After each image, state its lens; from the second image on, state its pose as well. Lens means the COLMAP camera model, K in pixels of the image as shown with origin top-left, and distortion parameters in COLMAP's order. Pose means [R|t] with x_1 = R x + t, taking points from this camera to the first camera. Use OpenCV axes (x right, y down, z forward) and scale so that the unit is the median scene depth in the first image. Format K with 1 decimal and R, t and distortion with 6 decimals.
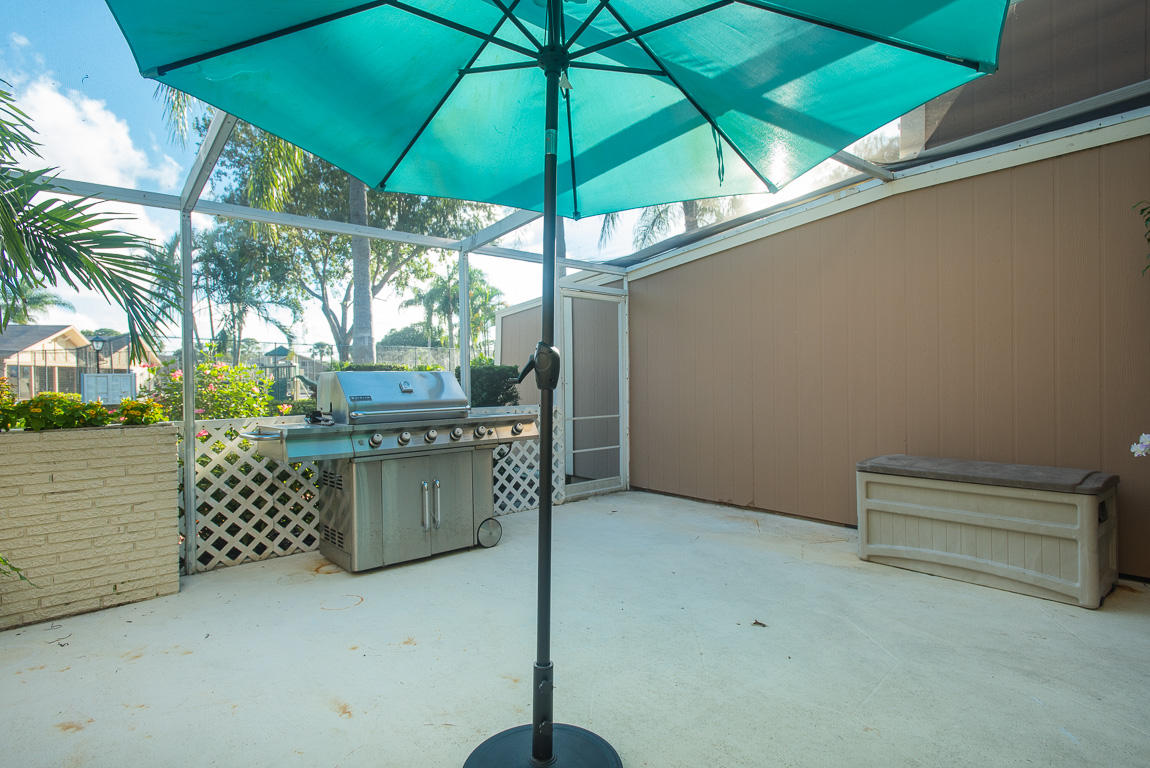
lens RADIAL K [[595.3, 0, 576.5], [0, 595.3, 381.5], [0, 0, 1]] dist [0.003912, -0.000257]
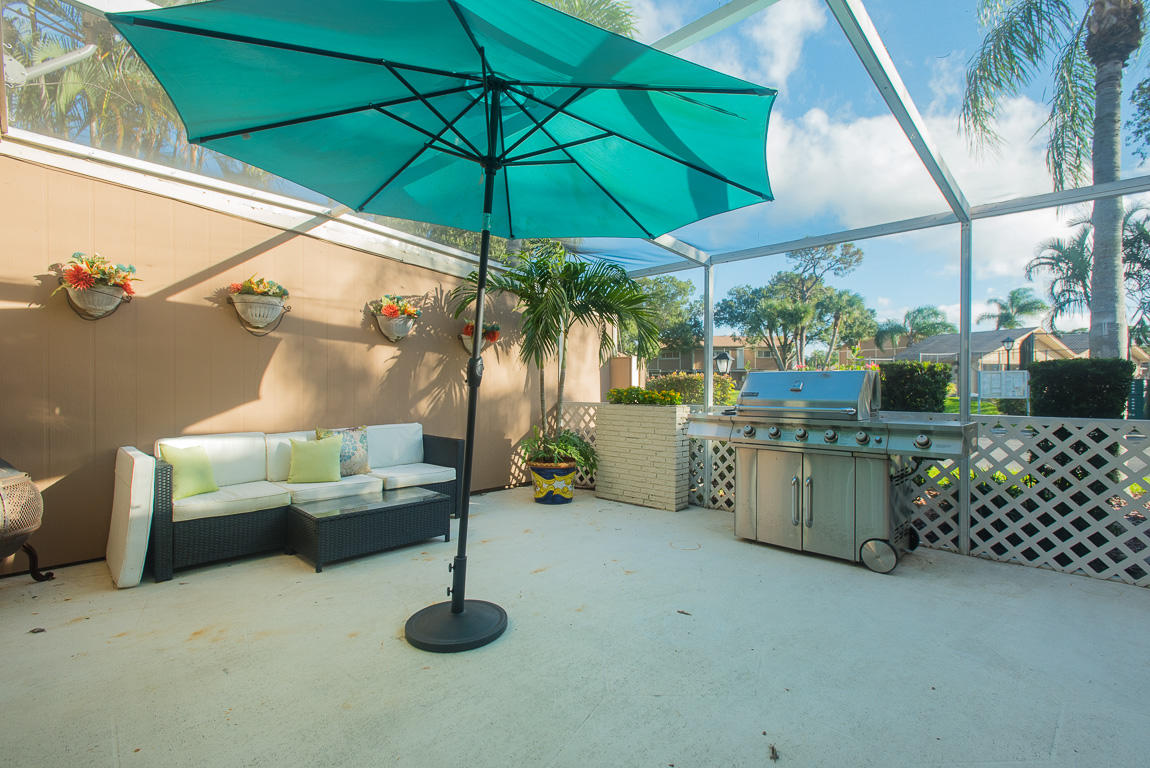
lens RADIAL K [[528.9, 0, 576.3], [0, 528.9, 384.5], [0, 0, 1]] dist [-0.005691, -0.000526]
pose [[0.110120, 0.019095, -0.993735, 0.251851], [-0.004869, 0.999814, 0.018673, -0.004098], [0.993906, 0.002782, 0.110193, 0.208759]]
